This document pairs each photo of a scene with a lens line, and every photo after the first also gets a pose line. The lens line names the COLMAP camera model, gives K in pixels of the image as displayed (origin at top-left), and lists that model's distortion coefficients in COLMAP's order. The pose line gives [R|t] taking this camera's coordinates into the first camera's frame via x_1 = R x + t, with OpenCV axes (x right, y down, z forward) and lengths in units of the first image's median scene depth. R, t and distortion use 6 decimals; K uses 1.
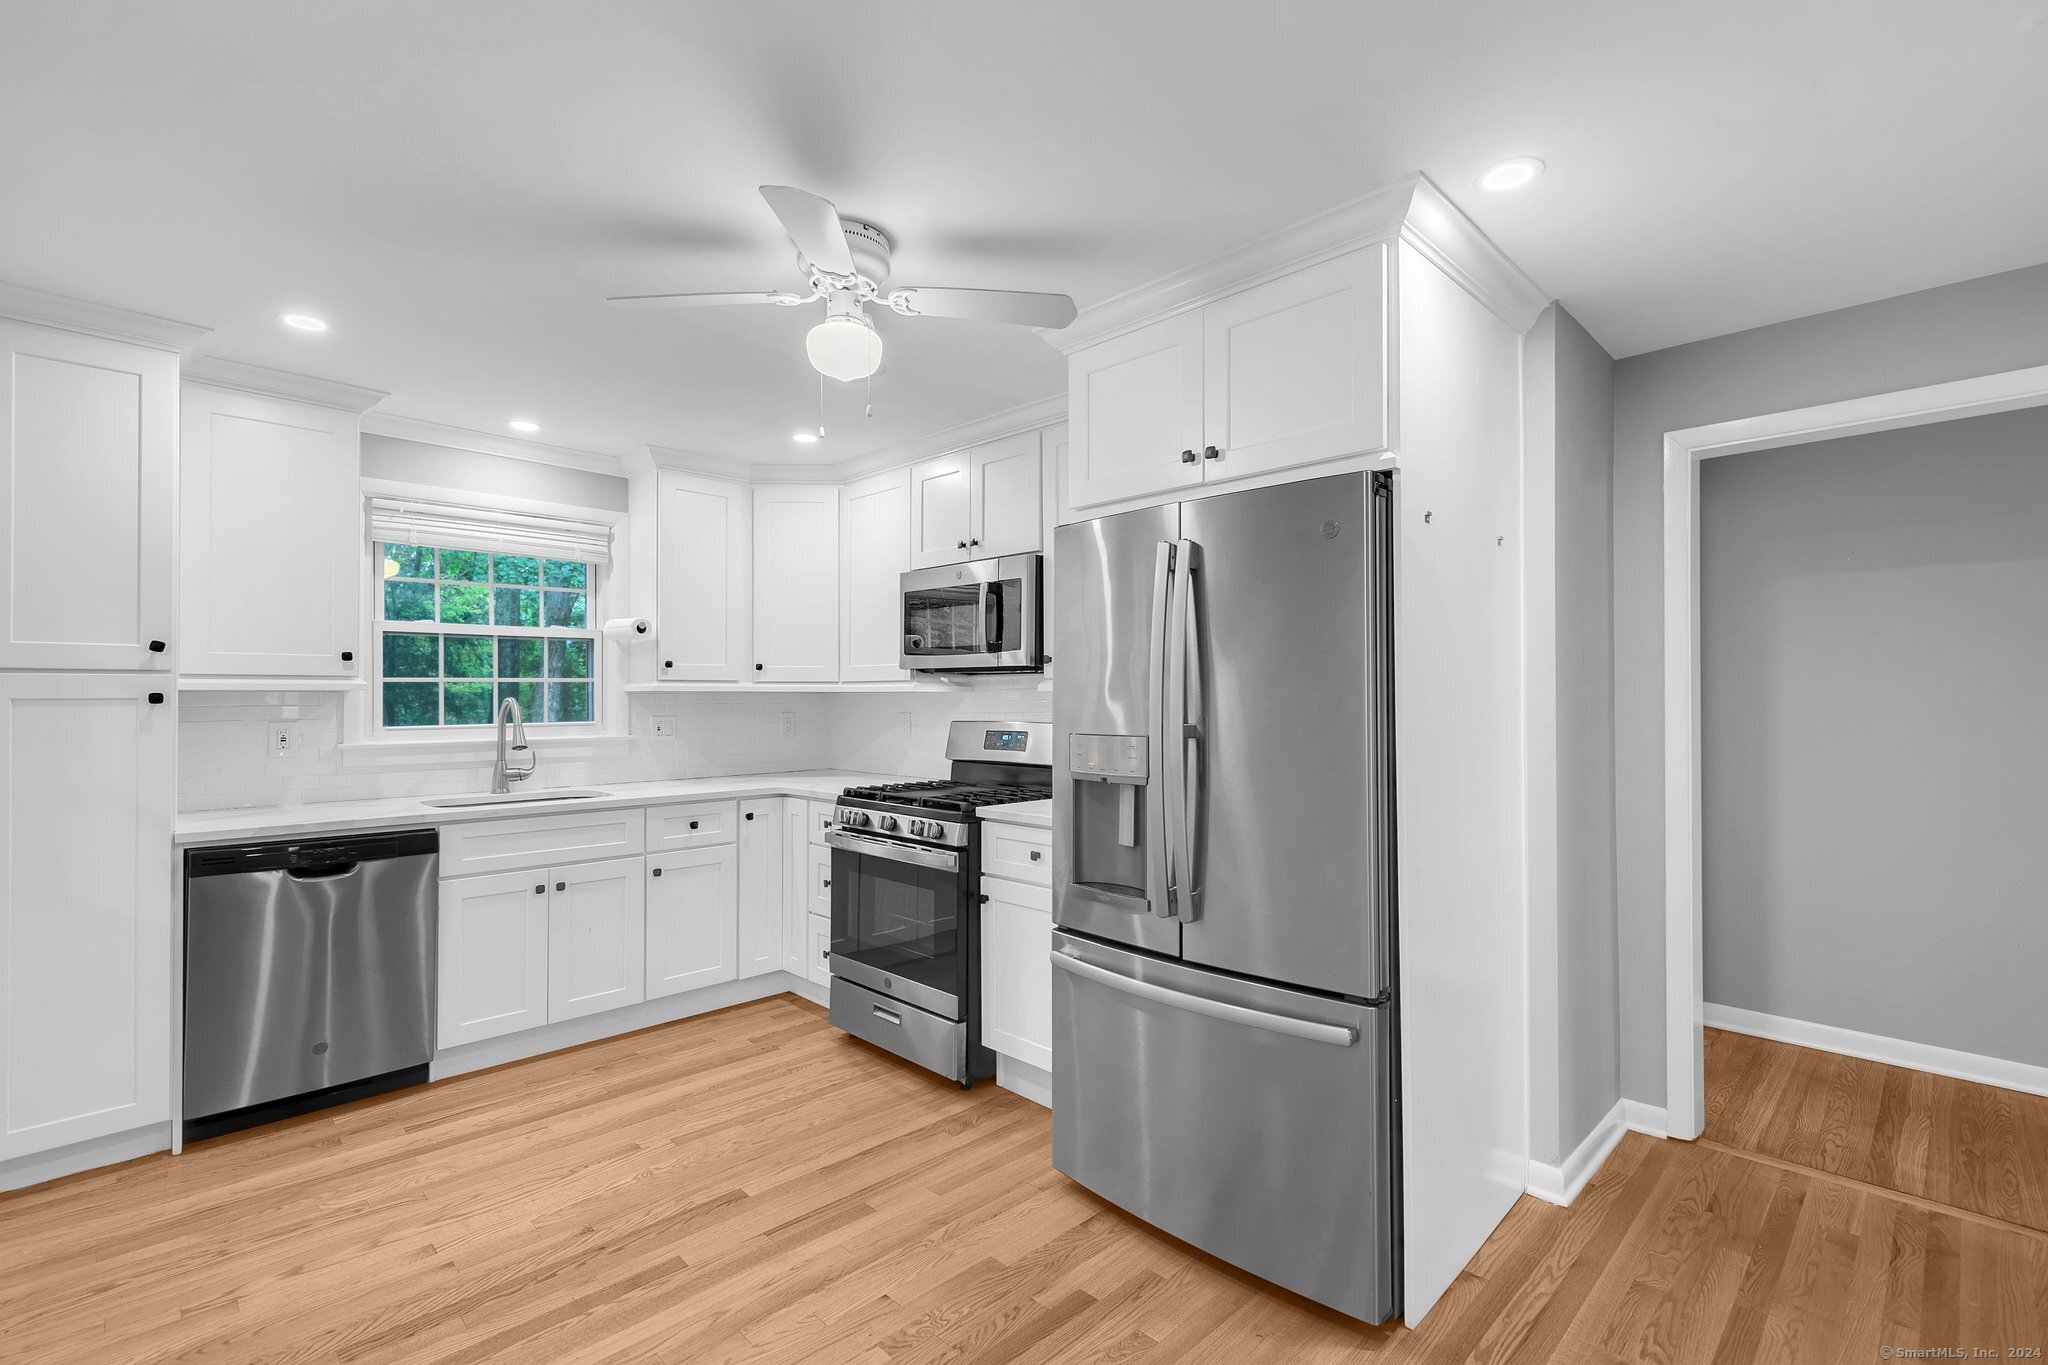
lens RADIAL K [[919.5, 0, 1038.5], [0, 919.5, 687.9], [0, 0, 1]] dist [0.013332, -0.002132]
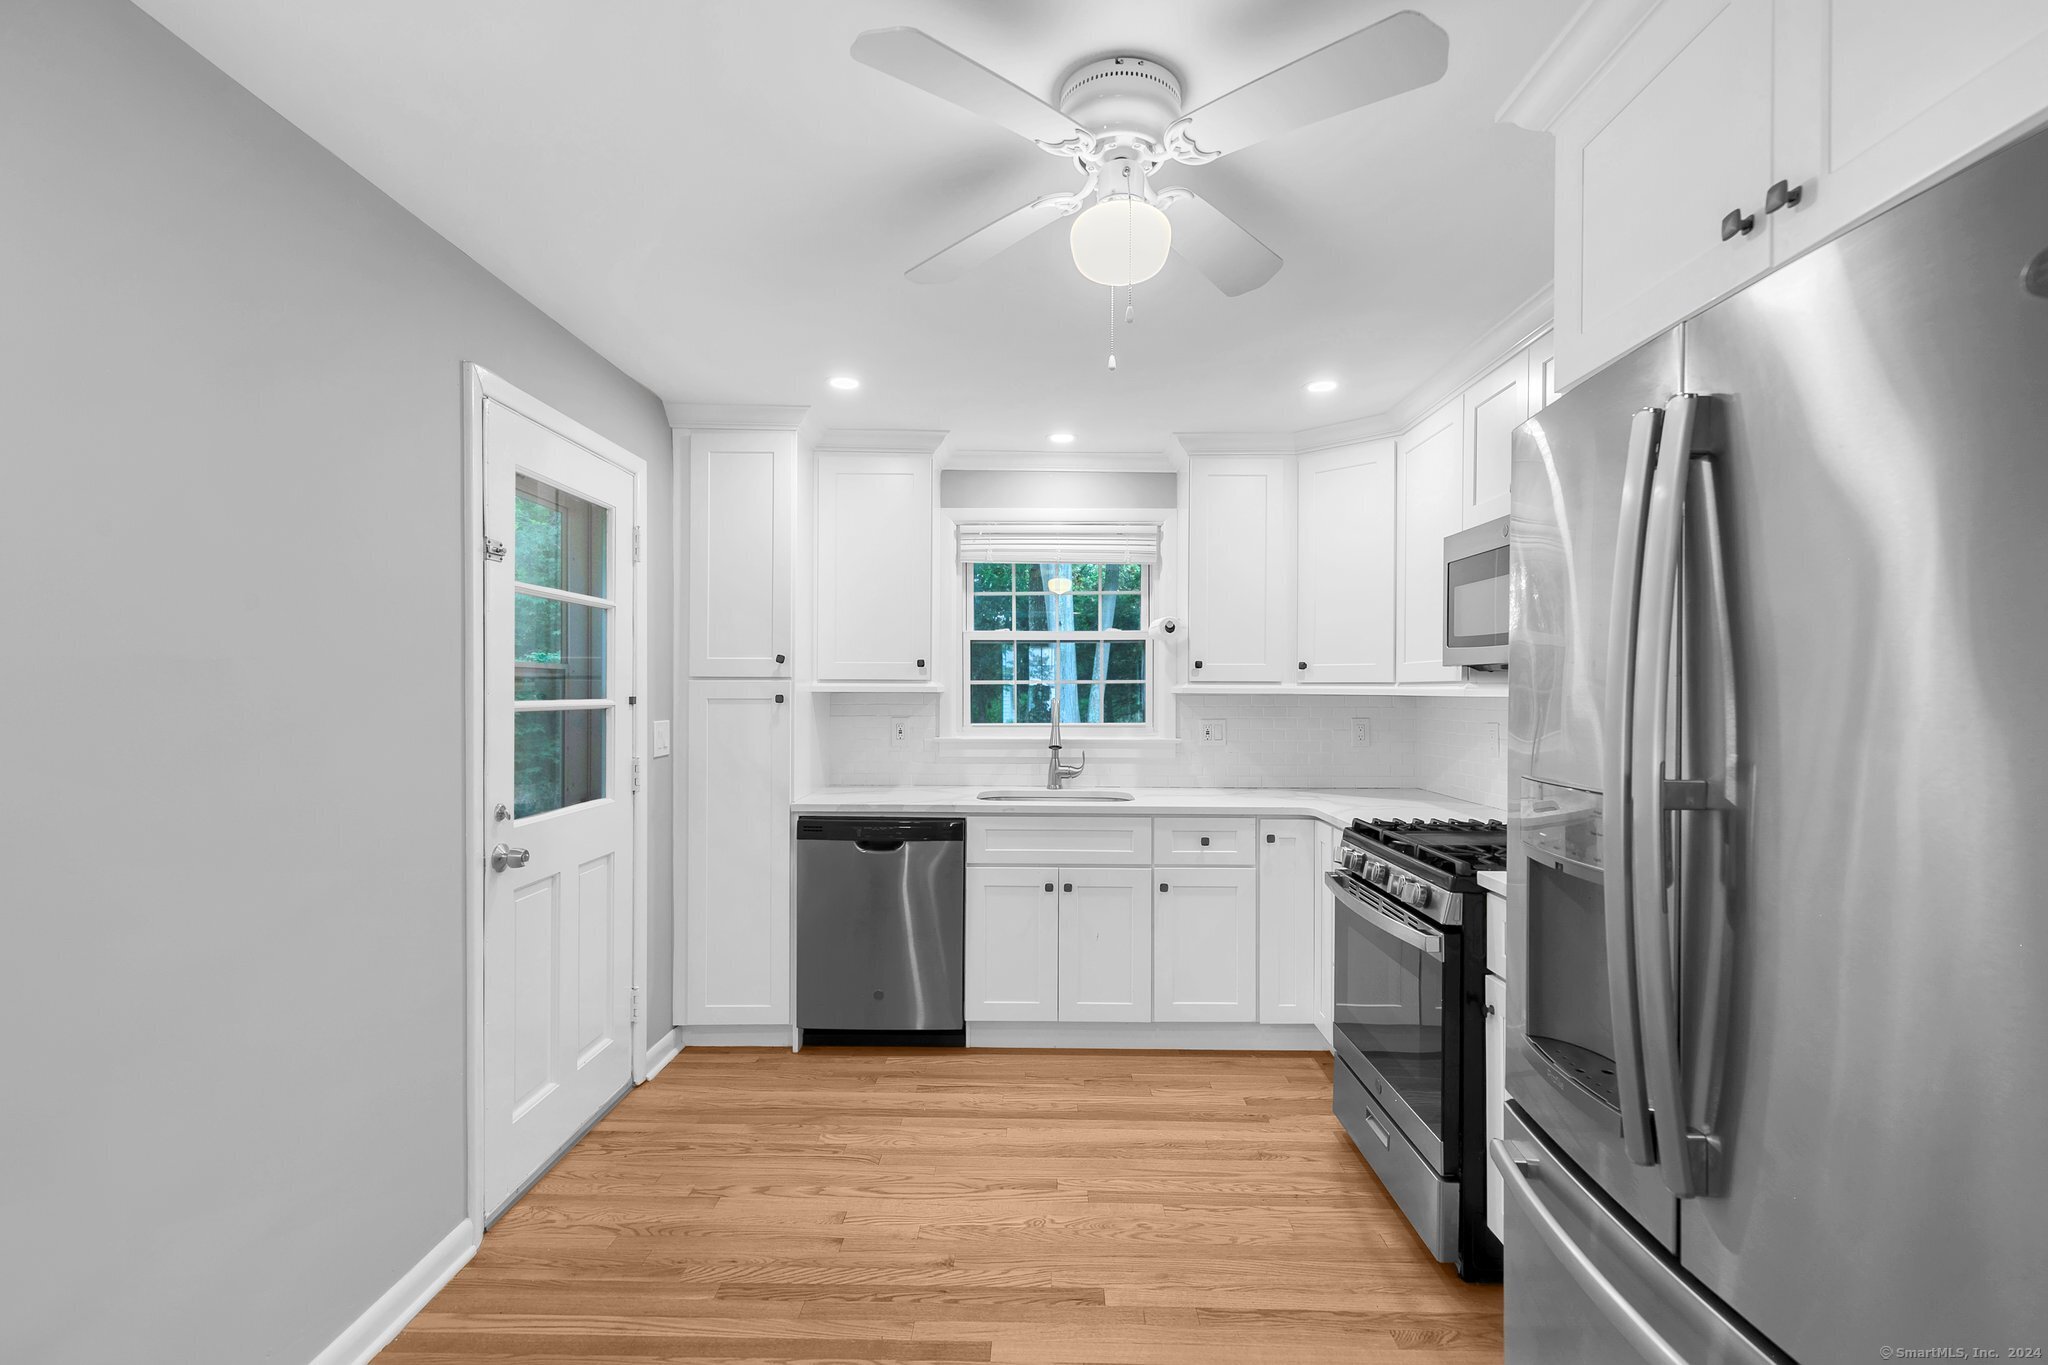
lens RADIAL K [[919.5, 0, 1038.5], [0, 919.5, 687.9], [0, 0, 1]] dist [0.013332, -0.002132]
pose [[0.703308, 0.002350, -0.710881, 0.181987], [0.000576, 0.999992, 0.003876, -0.007268], [0.710885, -0.003135, 0.703302, 0.285763]]
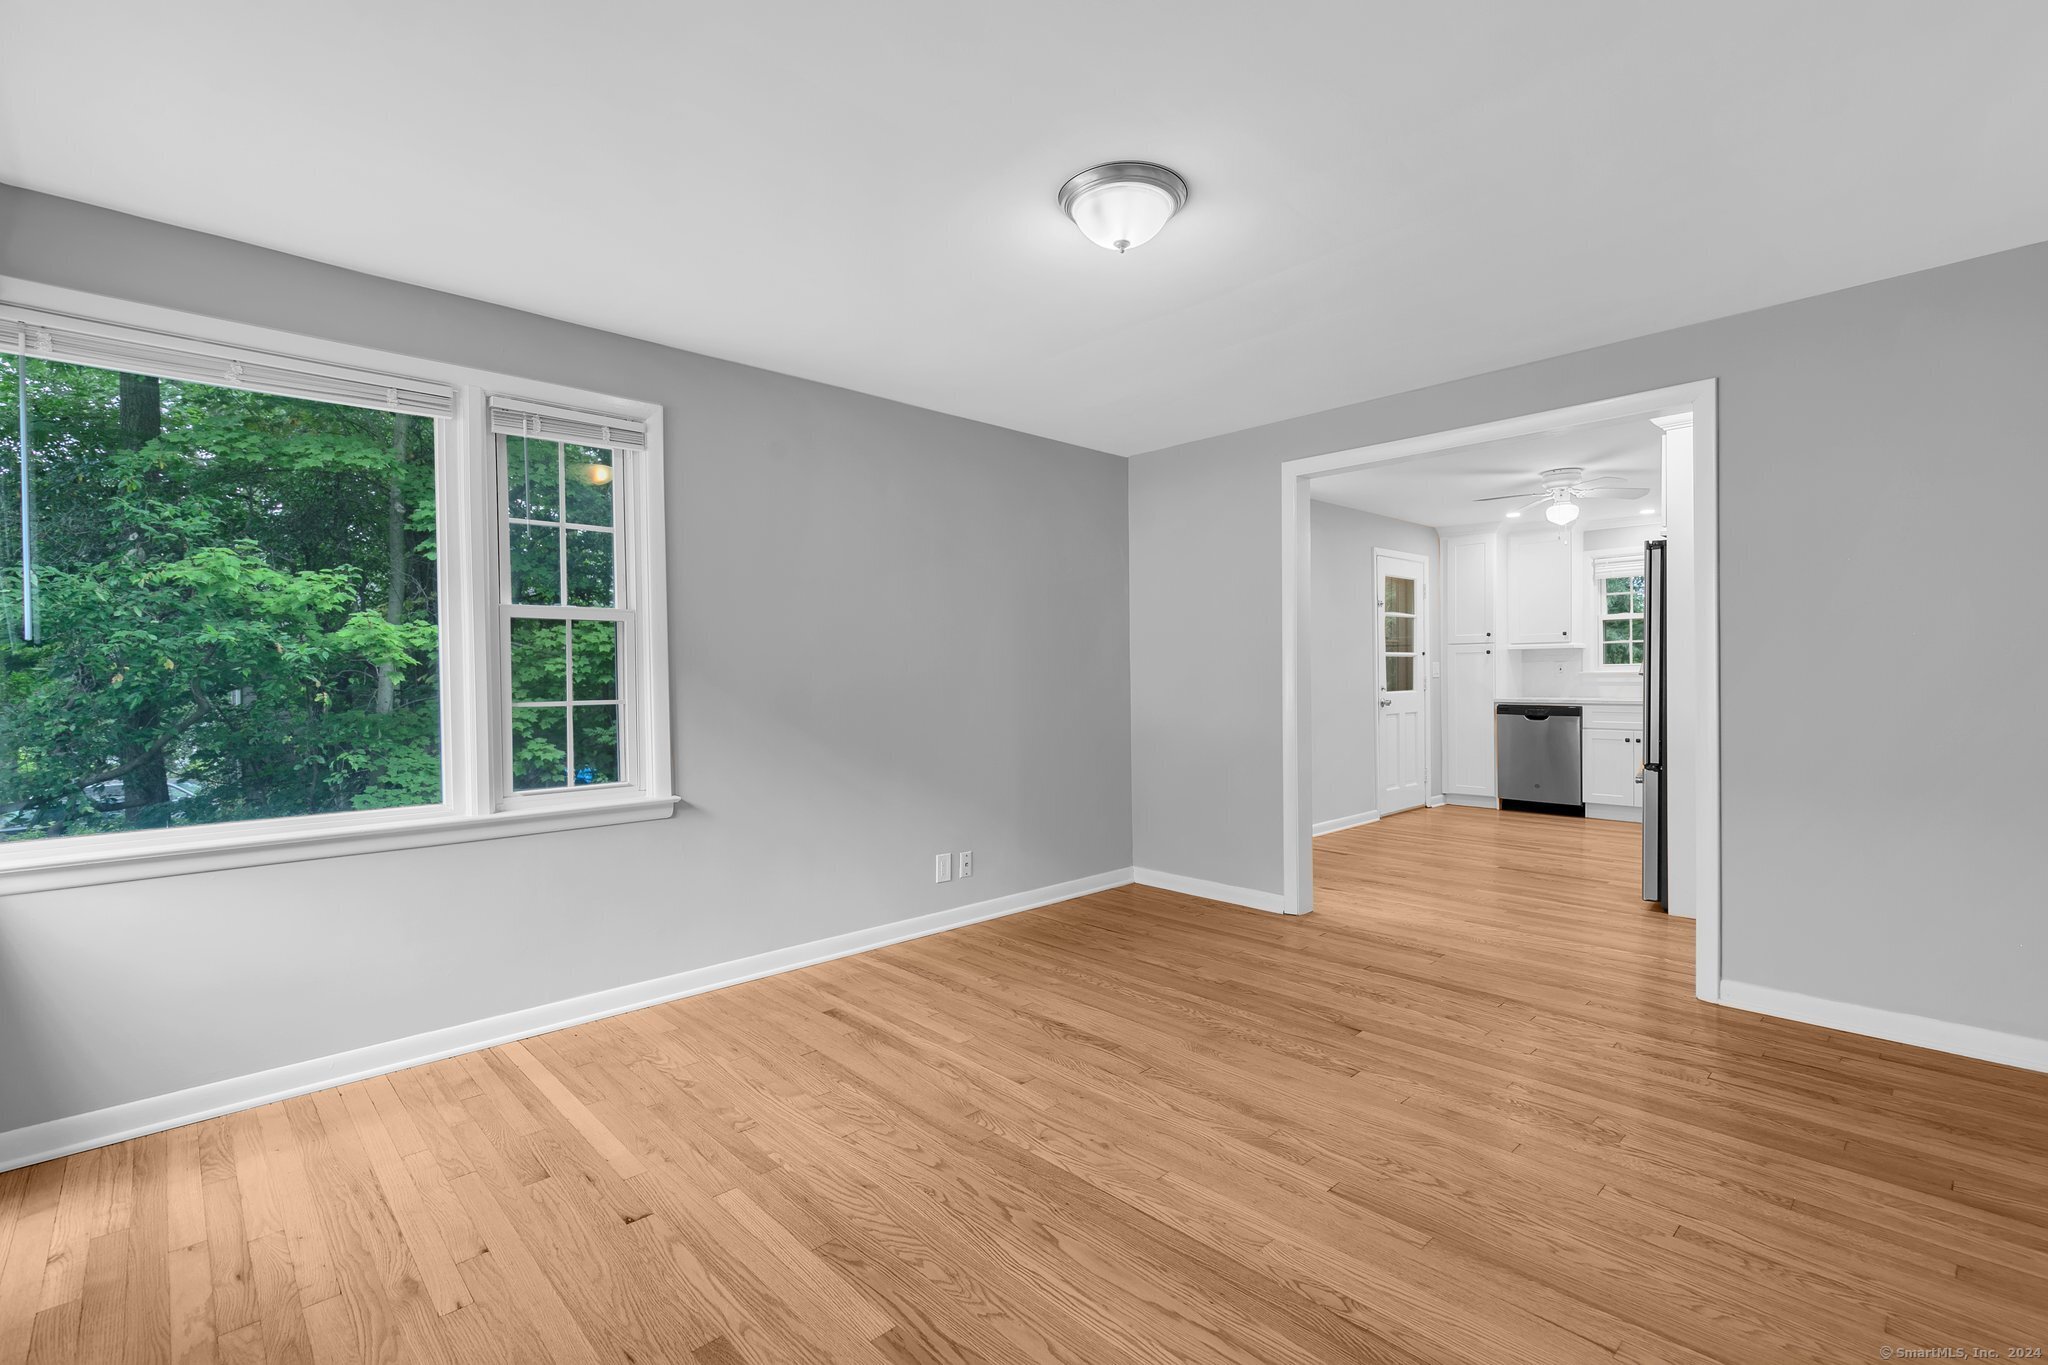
lens RADIAL K [[919.5, 0, 1038.5], [0, 919.5, 687.9], [0, 0, 1]] dist [0.013332, -0.002132]
pose [[-0.023707, 0.014064, -0.999620, 1.642491], [0.018270, 0.999740, 0.013633, 0.047980], [0.999552, -0.017940, -0.023957, -0.293235]]
